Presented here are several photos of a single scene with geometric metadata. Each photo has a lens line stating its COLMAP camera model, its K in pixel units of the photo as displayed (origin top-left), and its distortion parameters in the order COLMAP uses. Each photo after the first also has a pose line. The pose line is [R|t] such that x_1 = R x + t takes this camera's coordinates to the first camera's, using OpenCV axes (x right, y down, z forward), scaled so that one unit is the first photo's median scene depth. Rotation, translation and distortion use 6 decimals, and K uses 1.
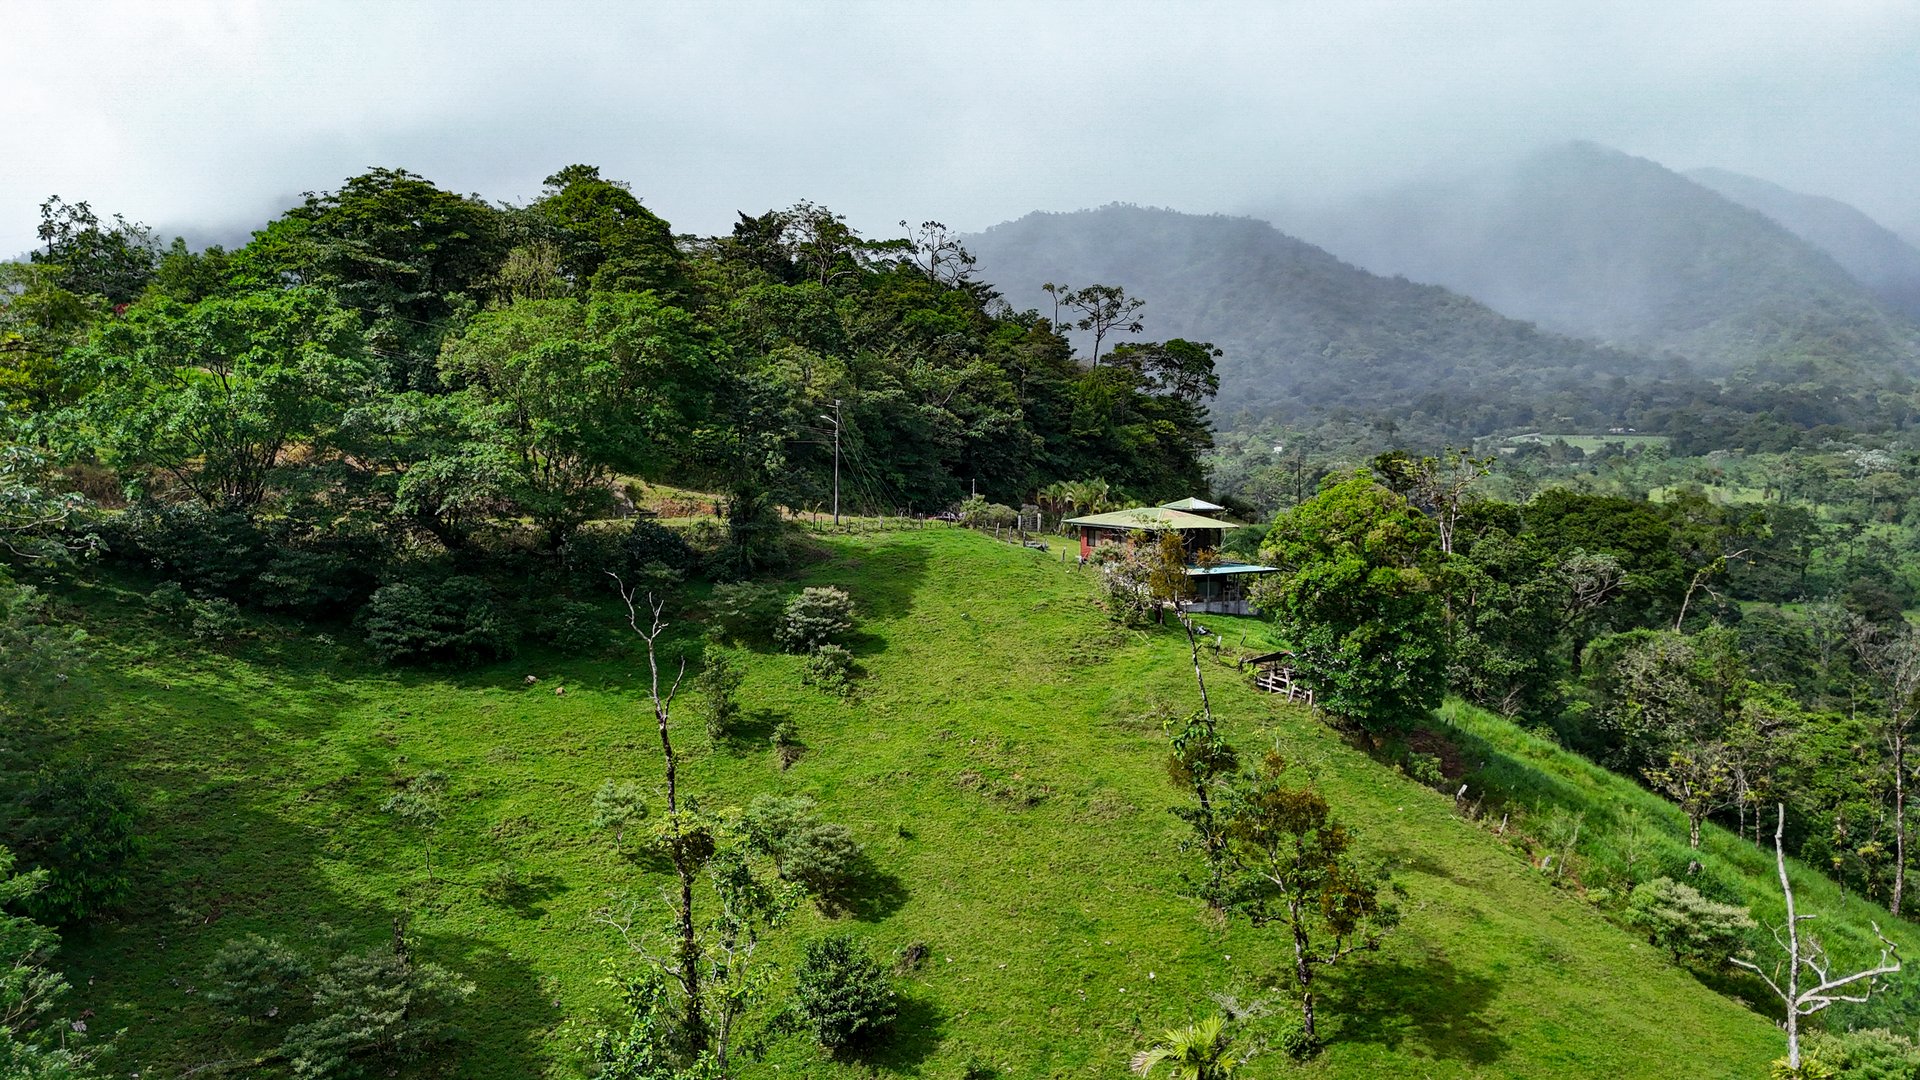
lens RADIAL K [[1415.4, 0, 964.5], [0, 1415.4, 545.5], [0, 0, 1]] dist [0.091873, -0.112984]
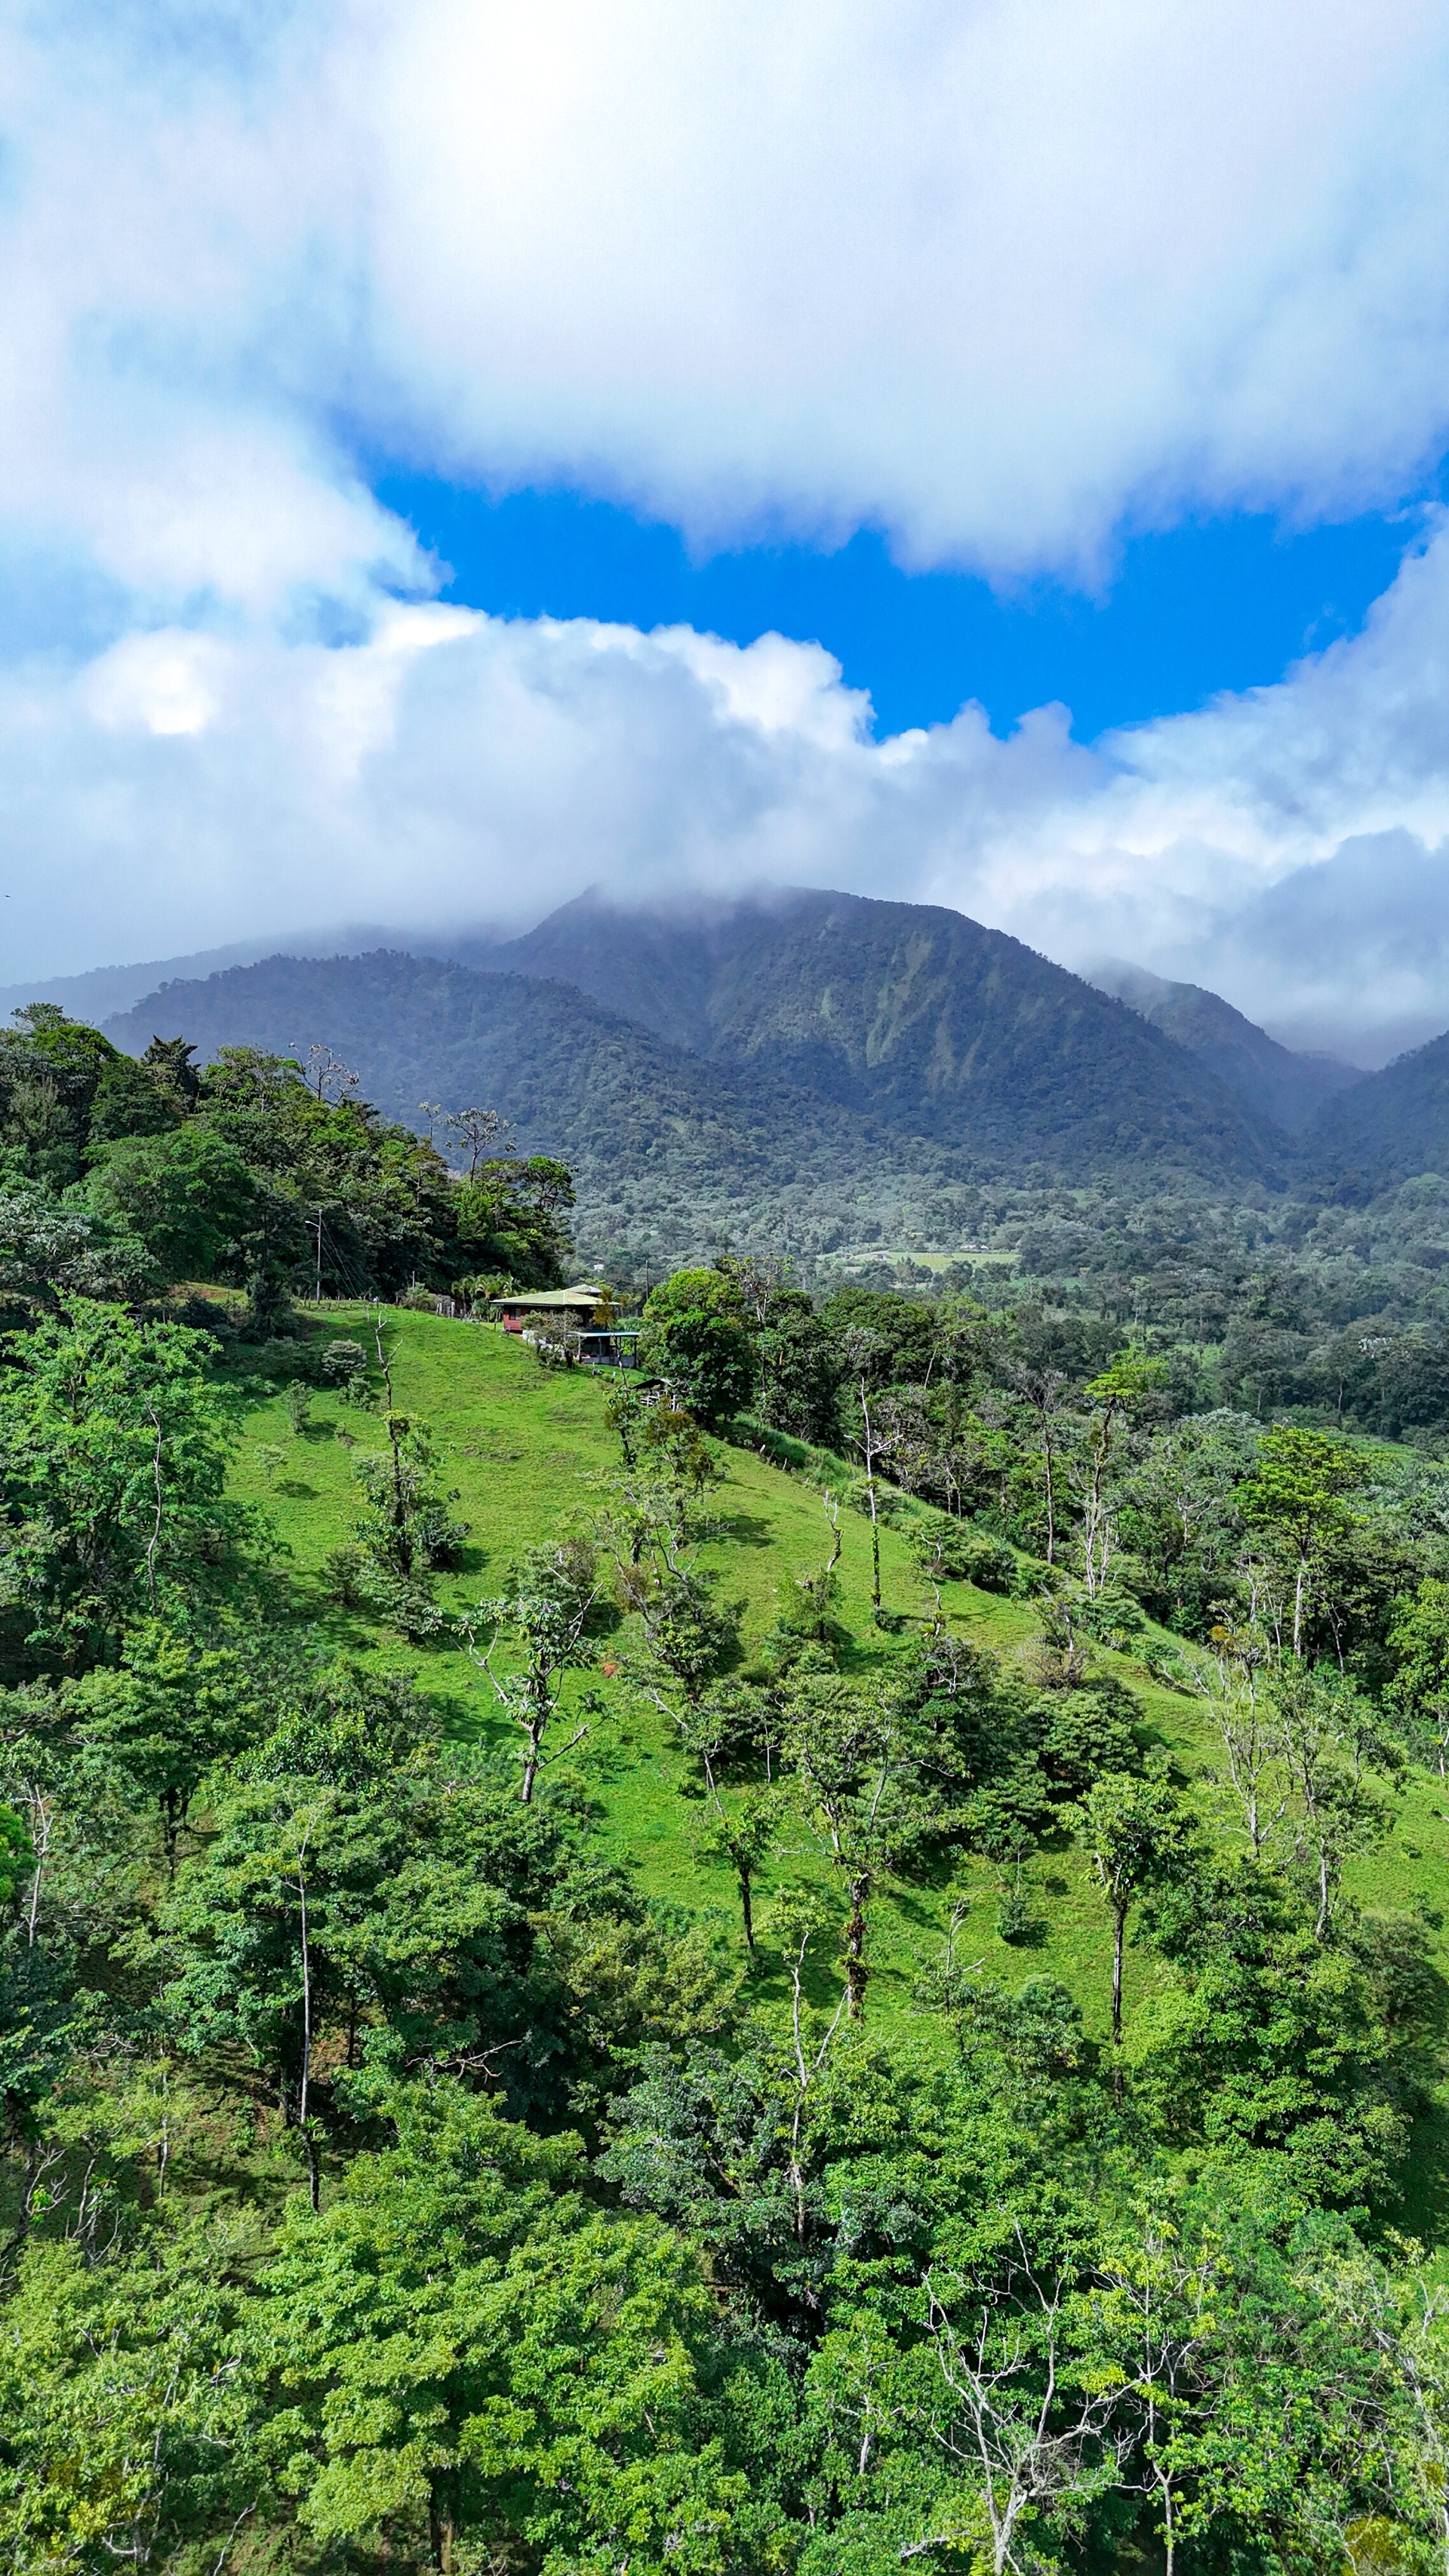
lens RADIAL K [[1898.9, 0, 711.4], [0, 1898.9, 1280.6], [0, 0, 1]] dist [0.091873, -0.112984]
pose [[0.960736, 0.001769, 0.277458, -0.147939], [0.015545, 0.998066, -0.060188, 0.048414], [-0.277028, 0.062138, 0.958851, -0.509772]]
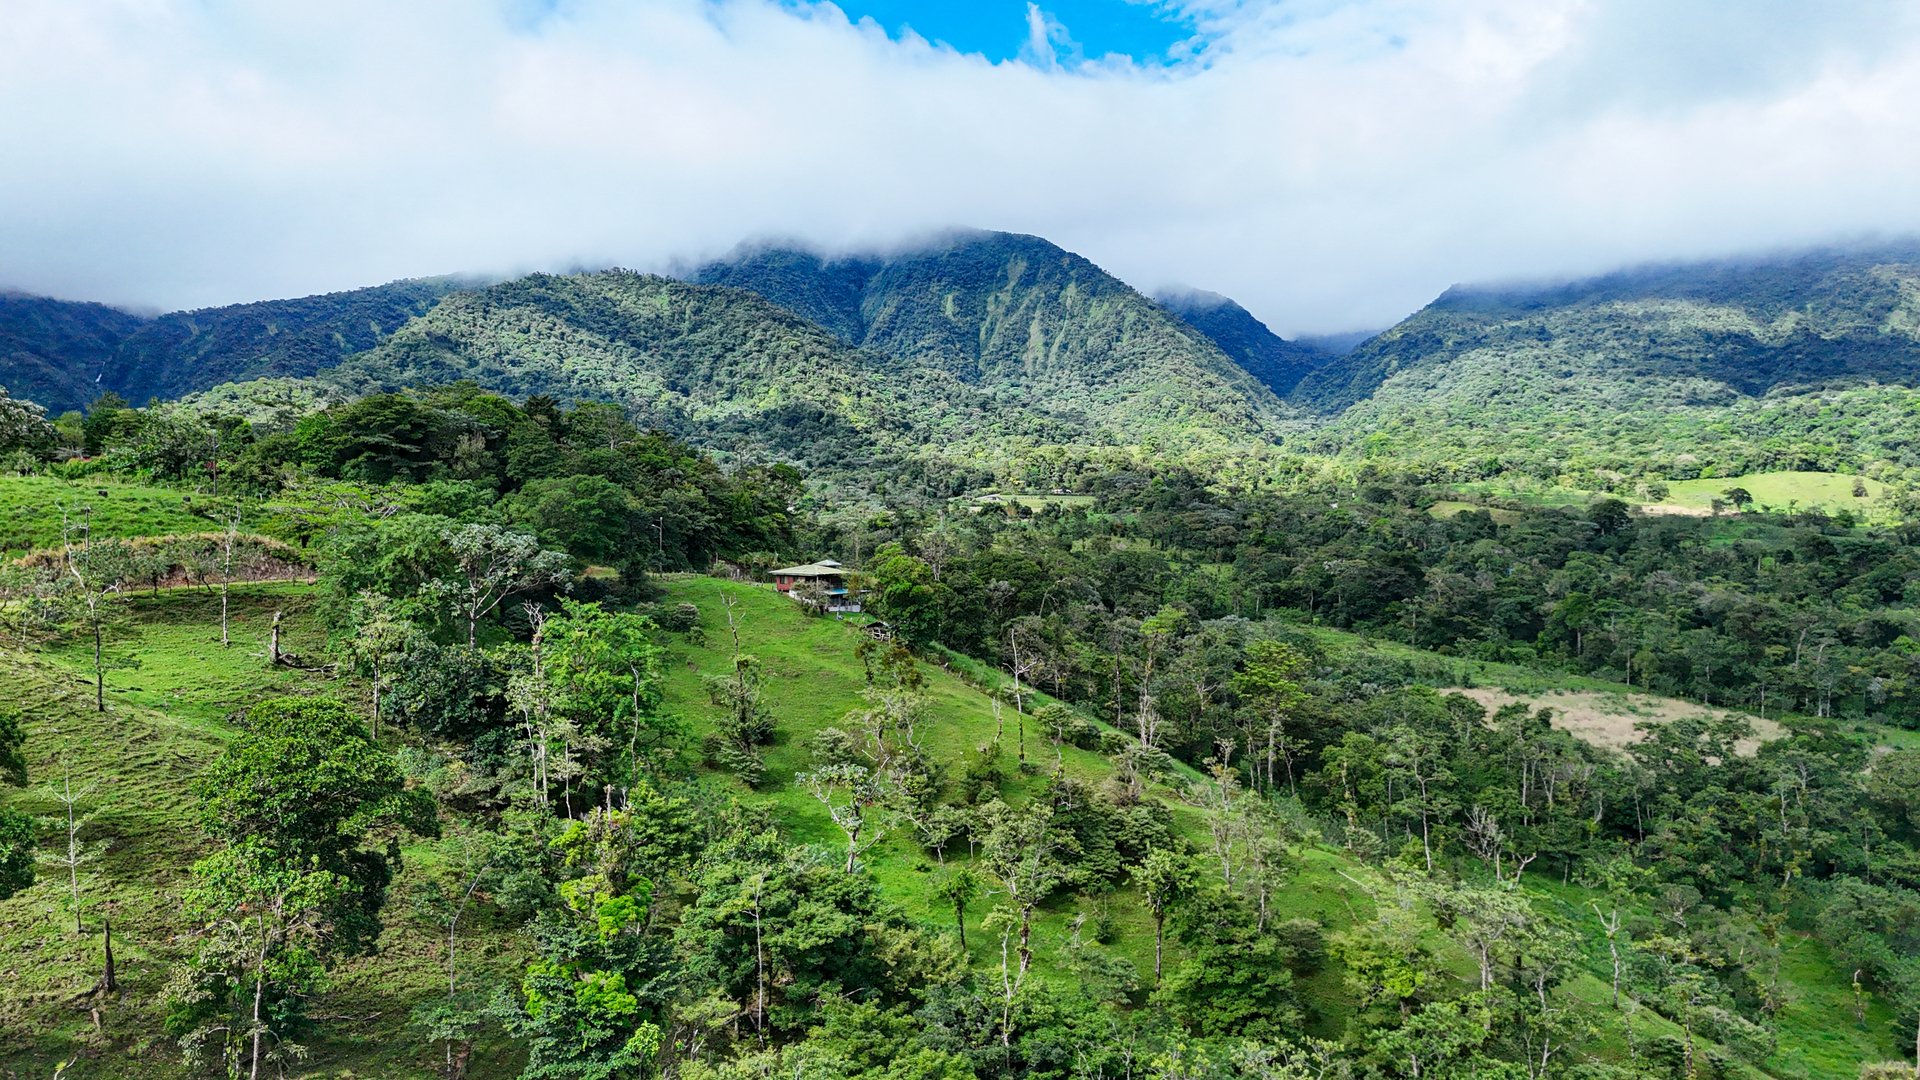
lens RADIAL K [[1415.4, 0, 964.5], [0, 1415.4, 545.5], [0, 0, 1]] dist [0.091873, -0.112984]
pose [[0.938702, -0.019519, 0.344177, -0.248011], [0.032499, 0.998960, -0.031982, 0.013396], [-0.343195, 0.041207, 0.938360, -0.709094]]
